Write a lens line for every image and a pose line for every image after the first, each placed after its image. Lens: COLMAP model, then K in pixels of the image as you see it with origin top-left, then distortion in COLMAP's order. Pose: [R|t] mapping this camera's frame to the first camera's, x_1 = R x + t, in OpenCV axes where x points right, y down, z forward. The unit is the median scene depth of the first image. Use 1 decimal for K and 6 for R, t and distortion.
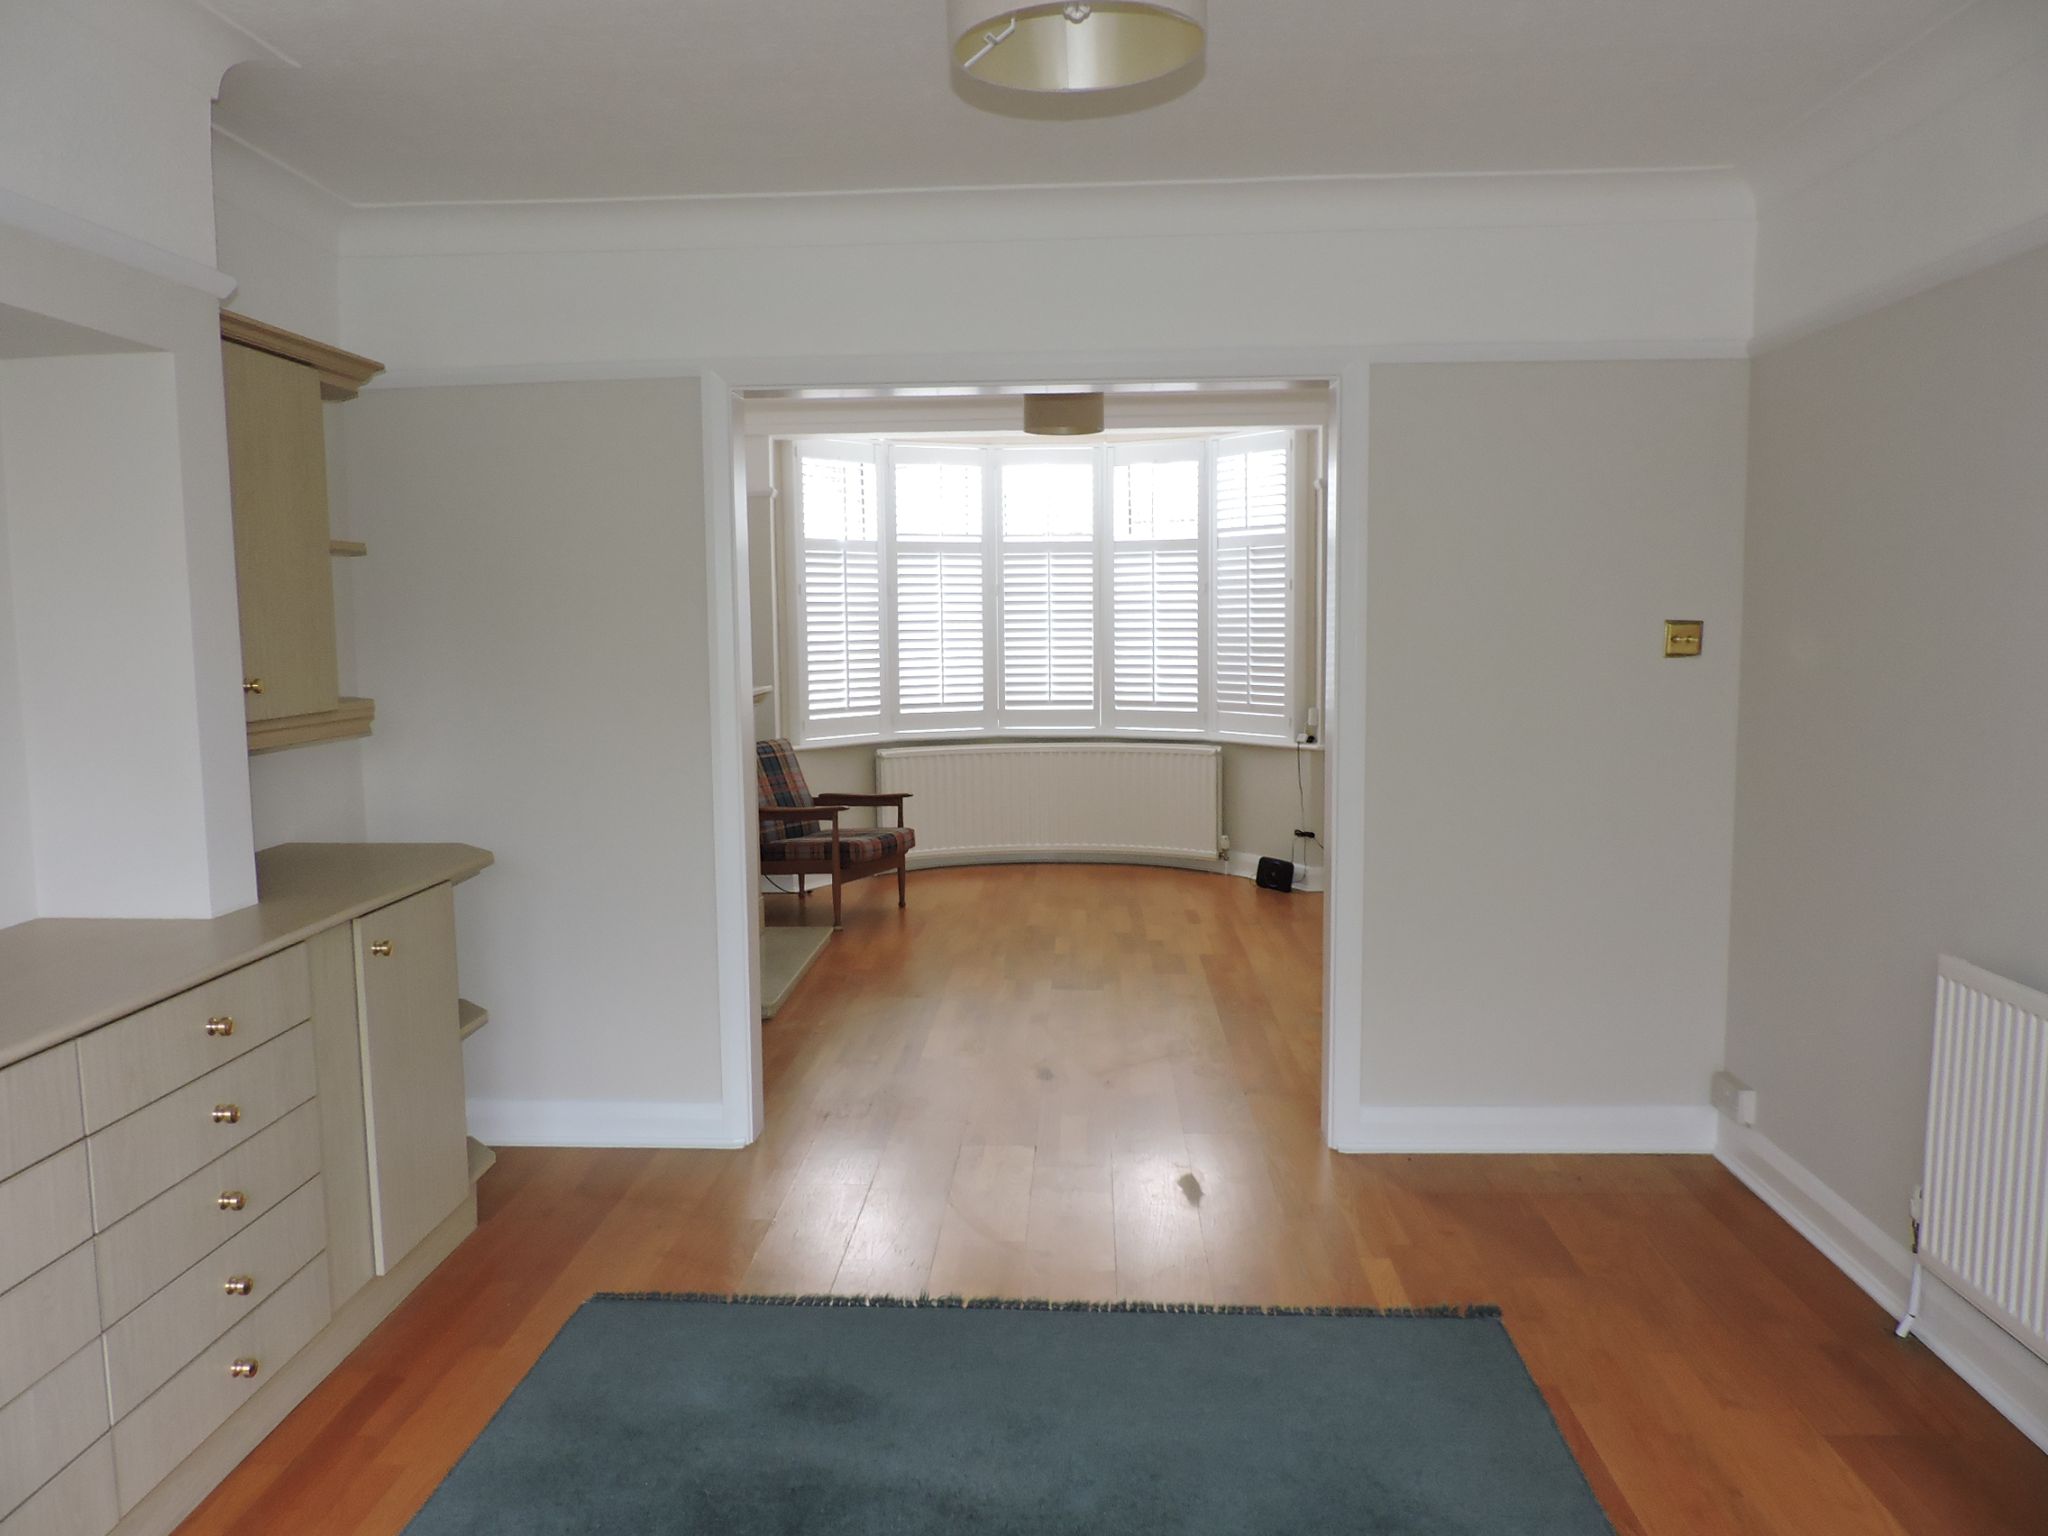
lens RADIAL K [[1508.6, 0, 1027.3], [0, 1508.6, 773.9], [0, 0, 1]] dist [-0.011262, 0.002965]
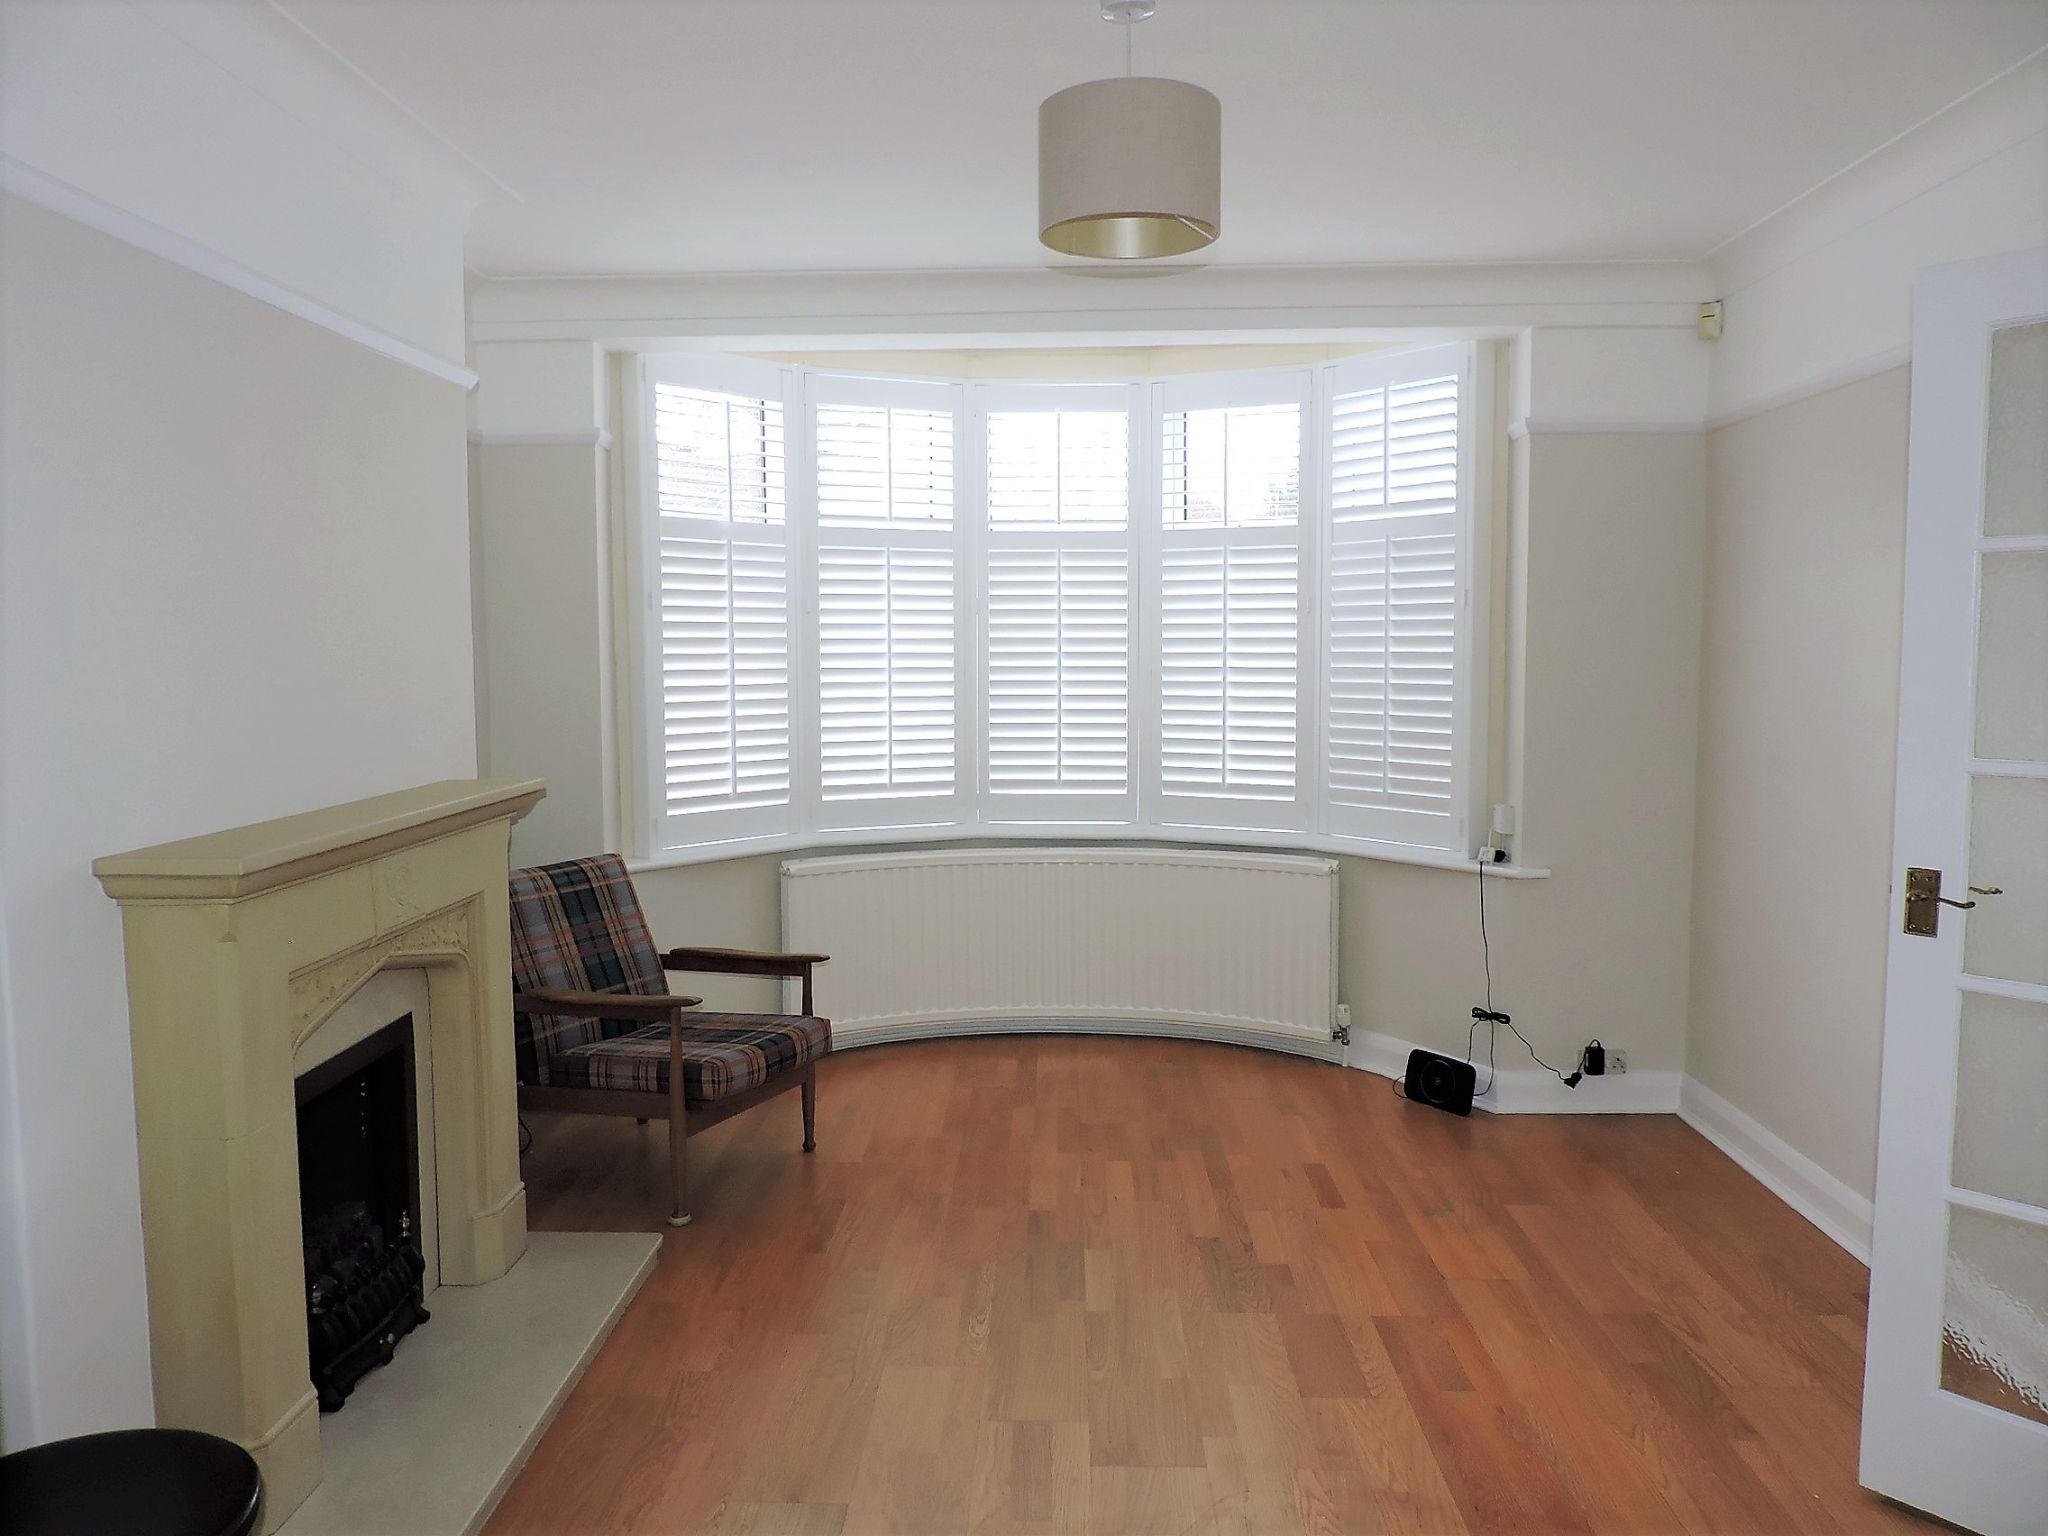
lens RADIAL K [[1453.4, 0, 1024.0], [0, 1453.4, 768.0], [0, 0, 1]] dist [0.095015, 0.003127]
pose [[0.999888, 0.005901, 0.013725, -0.008944], [-0.005616, 0.999769, -0.020751, -0.043224], [-0.013844, 0.020671, 0.999690, 0.404074]]
